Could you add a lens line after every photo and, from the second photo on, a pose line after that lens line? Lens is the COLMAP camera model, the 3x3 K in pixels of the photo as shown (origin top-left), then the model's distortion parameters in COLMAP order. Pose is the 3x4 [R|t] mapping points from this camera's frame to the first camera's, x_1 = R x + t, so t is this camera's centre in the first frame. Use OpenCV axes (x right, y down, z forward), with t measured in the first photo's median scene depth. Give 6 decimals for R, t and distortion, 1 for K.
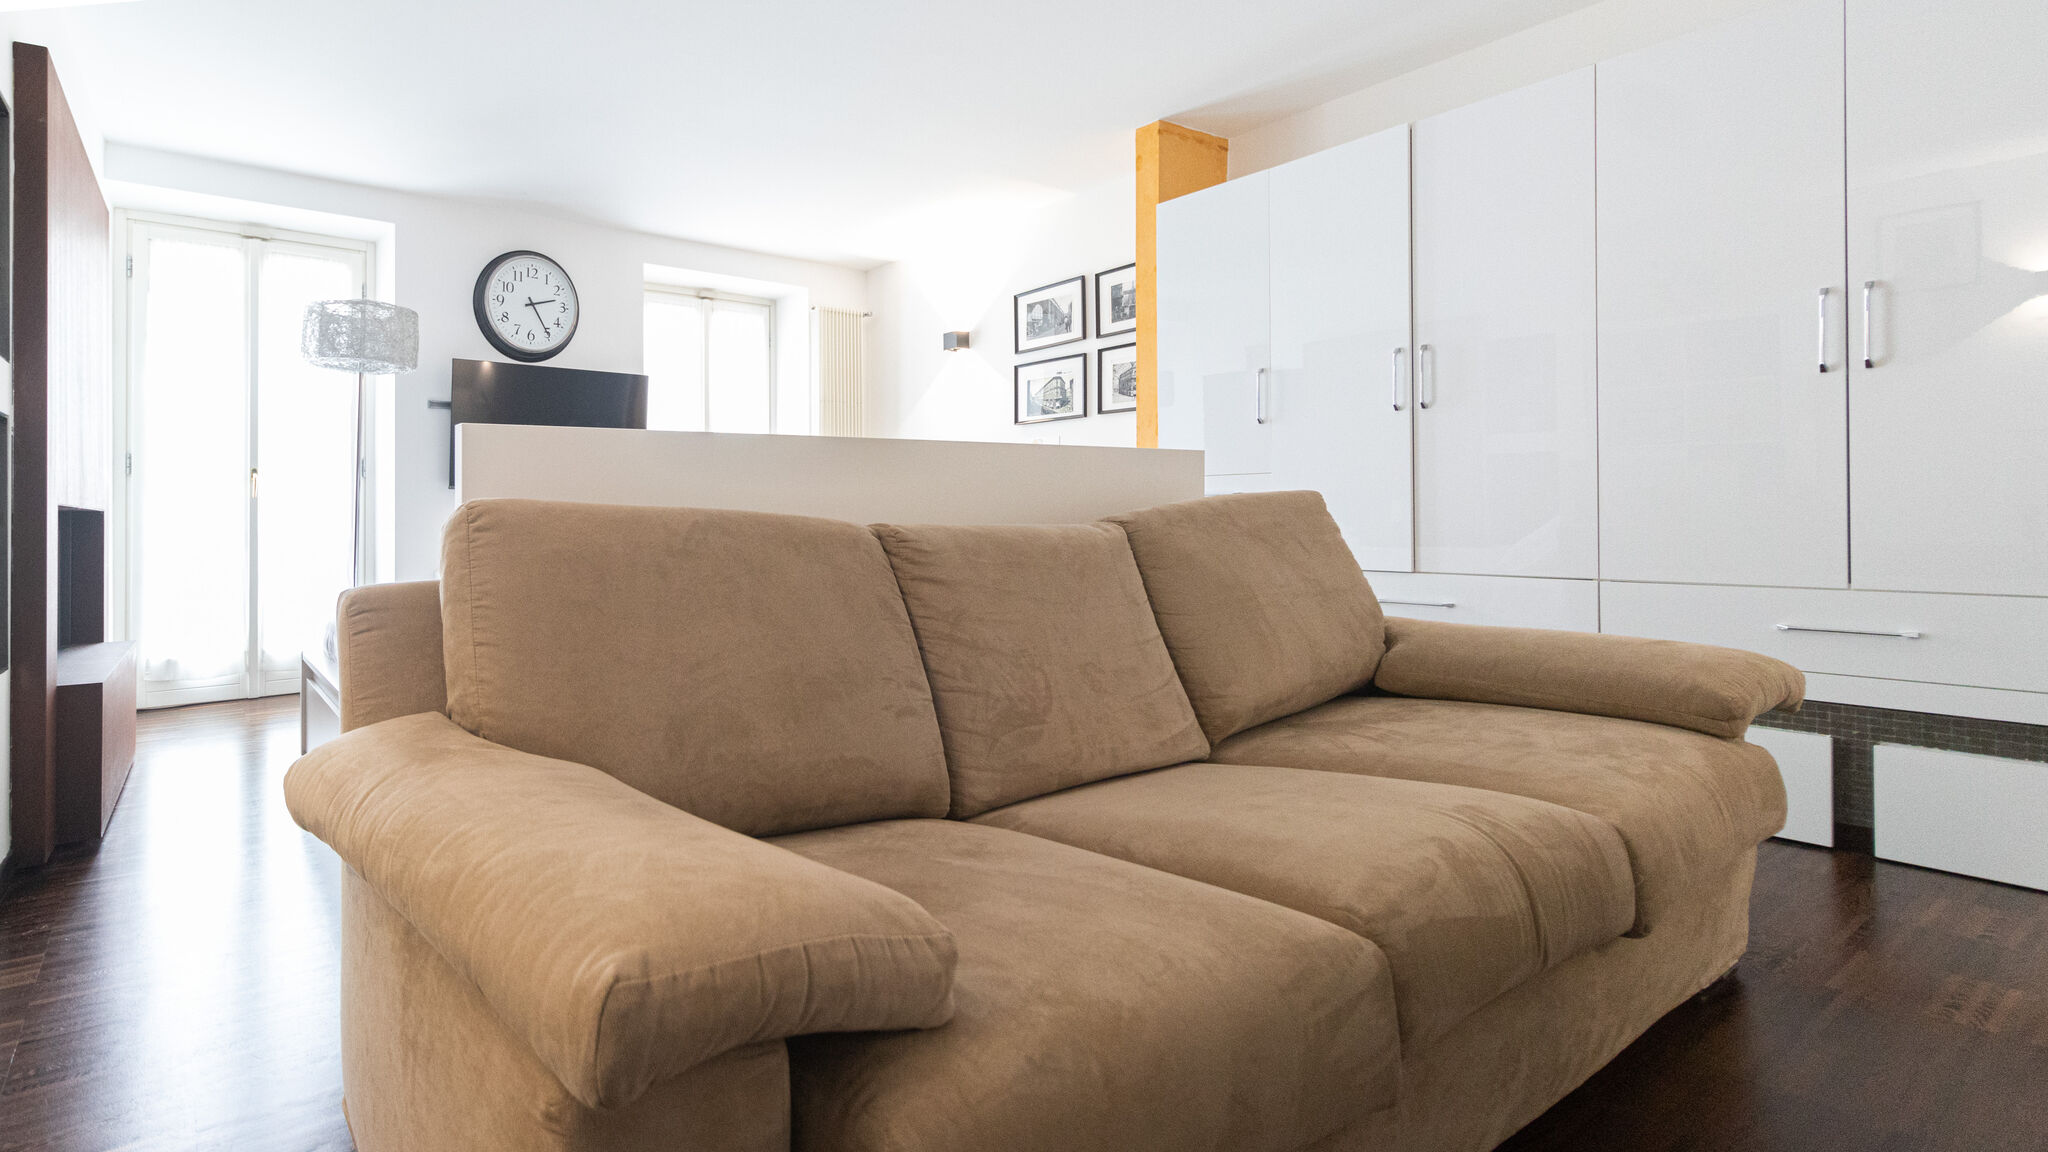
lens RADIAL K [[907.5, 0, 658.8], [0, 907.5, 498.4], [0, 0, 1]] dist [0.001964, -0.000343]
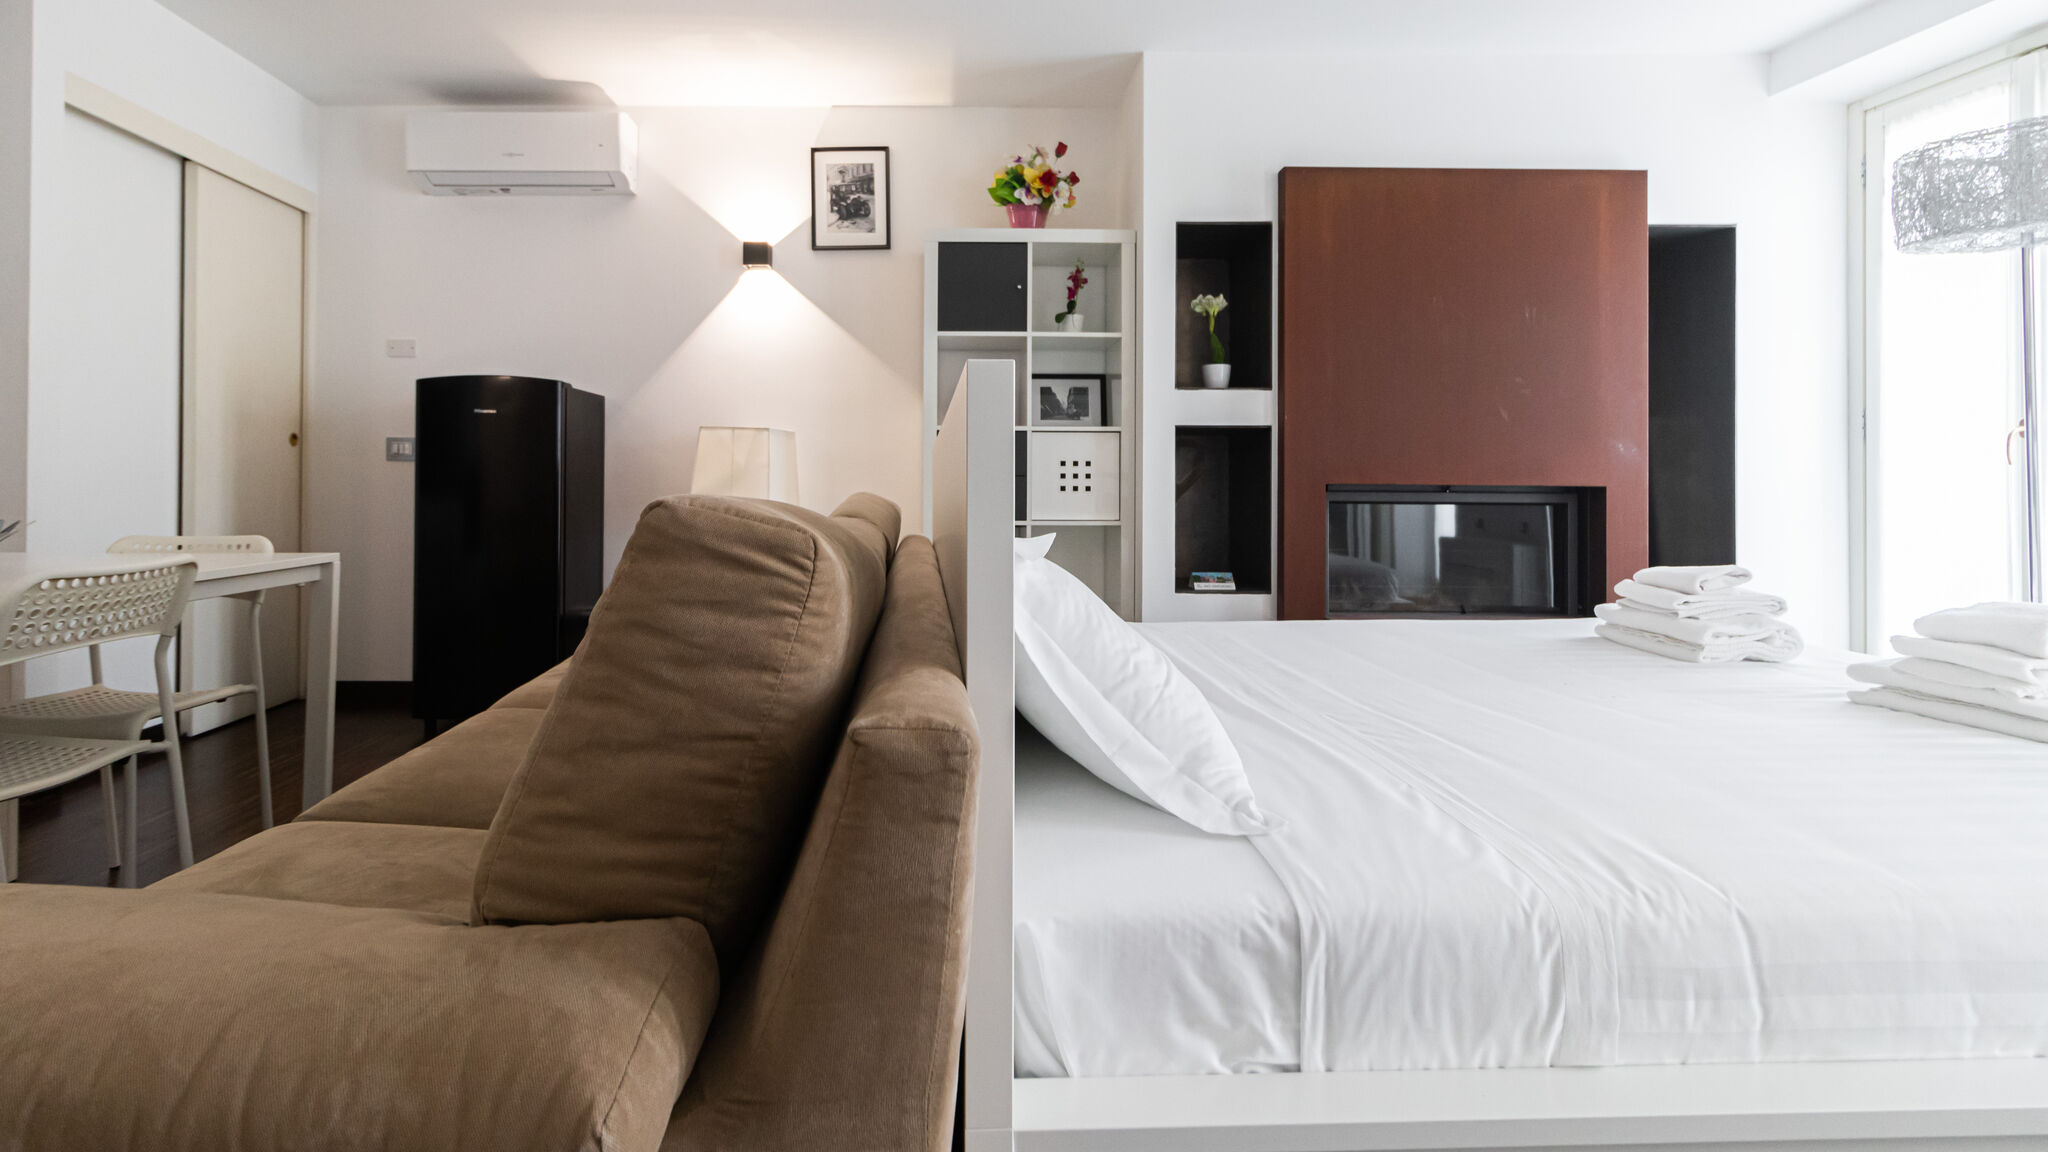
lens RADIAL K [[987.0, 0, 970.3], [0, 987.0, 470.6], [0, 0, 1]] dist [0.000190, 0.000881]
pose [[-0.420562, 0.005646, -0.907246, 0.476977], [0.023559, 0.999711, -0.004699, -0.009510], [0.906958, -0.023350, -0.420574, 0.596619]]
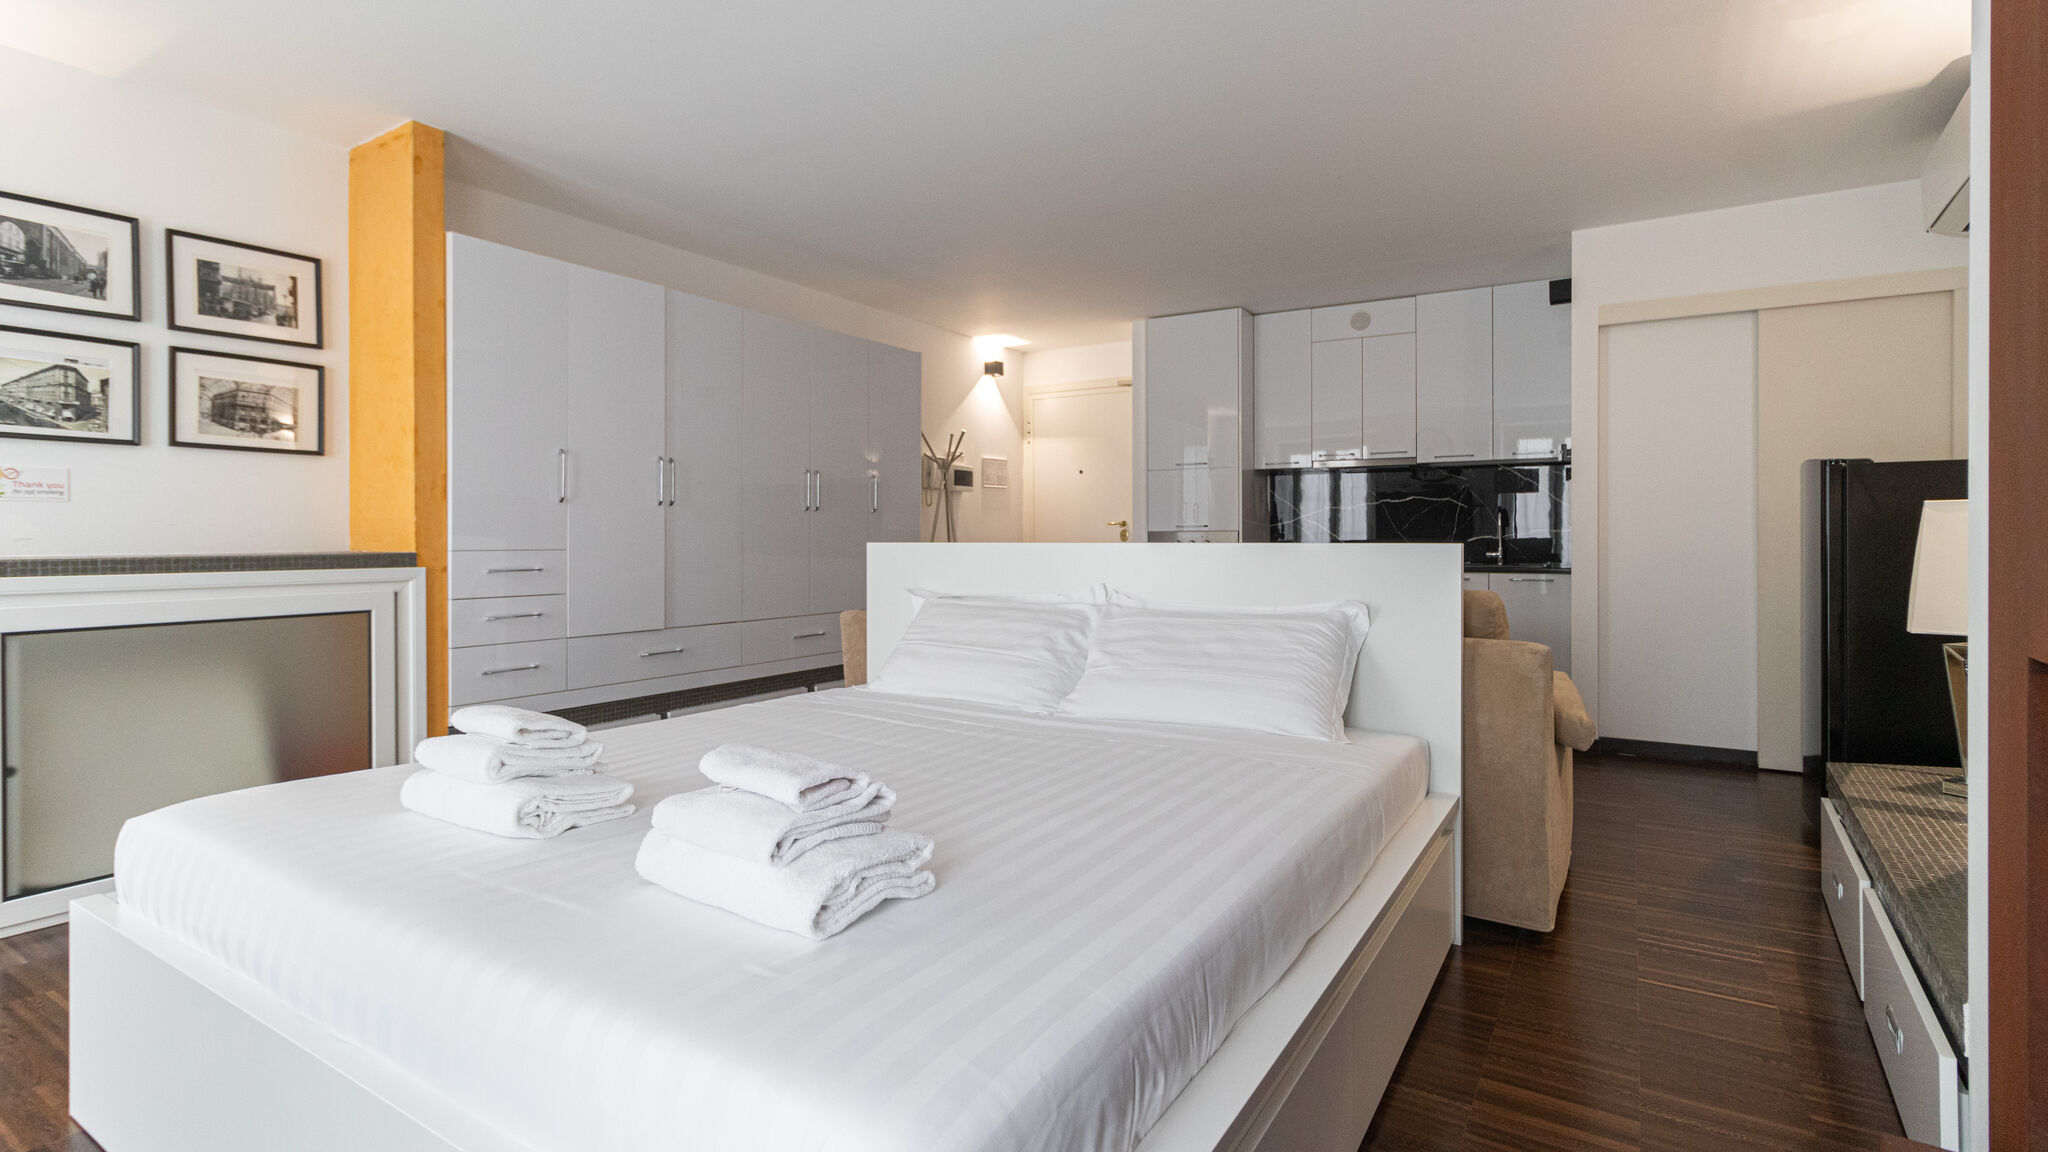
lens RADIAL K [[970.5, 0, 1049.6], [0, 970.5, 530.8], [0, 0, 1]] dist [0.002017, 0.000615]
pose [[-0.495305, 0.021094, 0.868463, -0.431685], [-0.010763, 0.999479, -0.030415, -0.015948], [-0.868652, -0.024412, -0.494820, 0.783829]]
